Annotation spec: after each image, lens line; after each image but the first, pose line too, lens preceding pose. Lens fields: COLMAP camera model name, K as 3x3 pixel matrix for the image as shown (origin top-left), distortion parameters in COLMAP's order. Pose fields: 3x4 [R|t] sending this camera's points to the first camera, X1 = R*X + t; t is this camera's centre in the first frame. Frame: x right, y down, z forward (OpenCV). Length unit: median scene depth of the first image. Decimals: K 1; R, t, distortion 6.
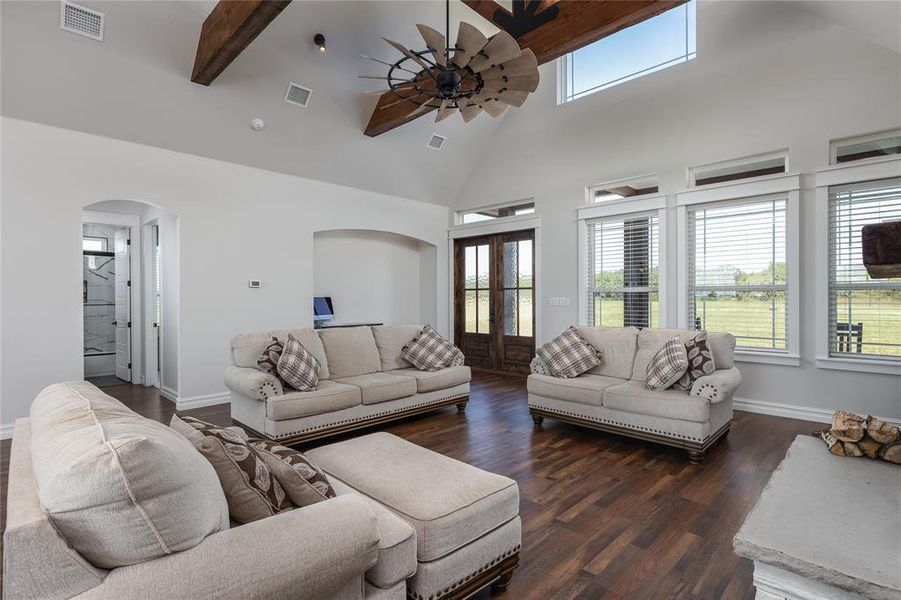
lens RADIAL K [[444.4, 0, 452.5], [0, 444.4, 300.3], [0, 0, 1]] dist [-0.003964, 0.001533]
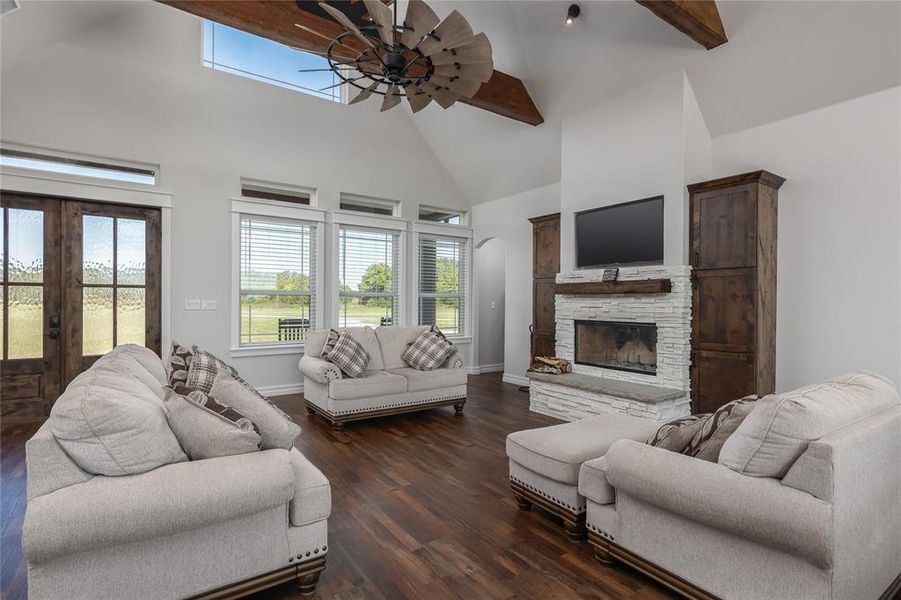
lens RADIAL K [[444.4, 0, 455.8], [0, 444.4, 303.5], [0, 0, 1]] dist [-0.003964, 0.001533]
pose [[0.174927, -0.005086, 0.984568, -0.495665], [-0.003225, 0.999978, 0.005738, -0.005252], [-0.984576, -0.004179, 0.174907, 0.396086]]
